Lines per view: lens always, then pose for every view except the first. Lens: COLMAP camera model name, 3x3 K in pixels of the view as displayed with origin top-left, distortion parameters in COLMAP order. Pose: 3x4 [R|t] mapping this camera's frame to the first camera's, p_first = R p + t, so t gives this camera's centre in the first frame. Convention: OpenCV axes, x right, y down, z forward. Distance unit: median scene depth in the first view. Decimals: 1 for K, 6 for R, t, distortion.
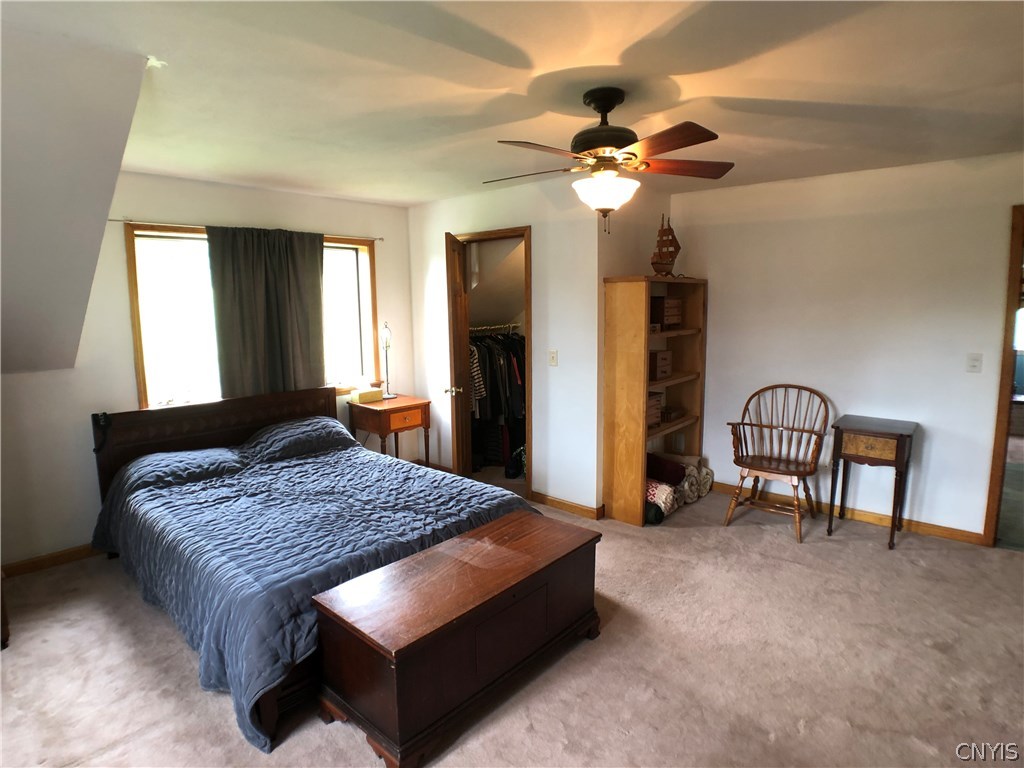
lens RADIAL K [[554.0, 0, 507.1], [0, 554.0, 382.3], [0, 0, 1]] dist [-0.078739, 0.008686]
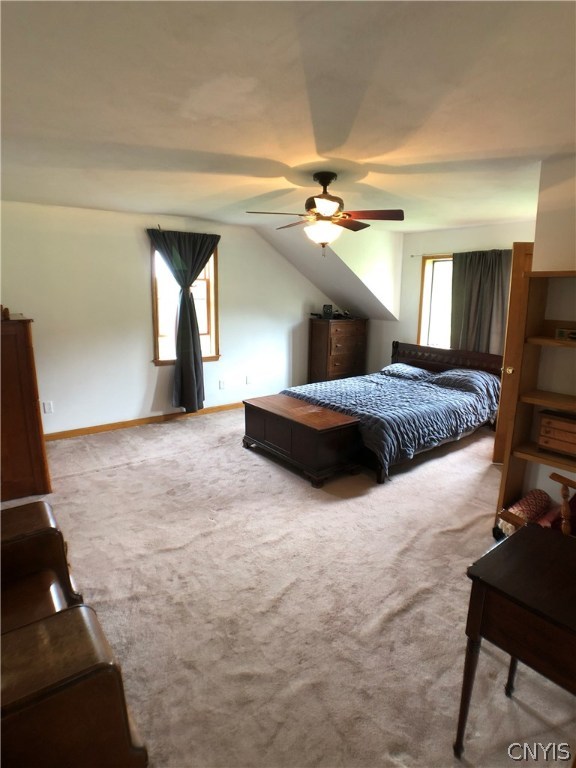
lens RADIAL K [[415.5, 0, 285.2], [0, 415.5, 382.9], [0, 0, 1]] dist [-0.078739, 0.008686]
pose [[-0.205542, 0.209100, -0.956049, 1.073490], [-0.137886, 0.960975, 0.239822, -0.128259], [0.968886, 0.181119, -0.168689, 0.825873]]
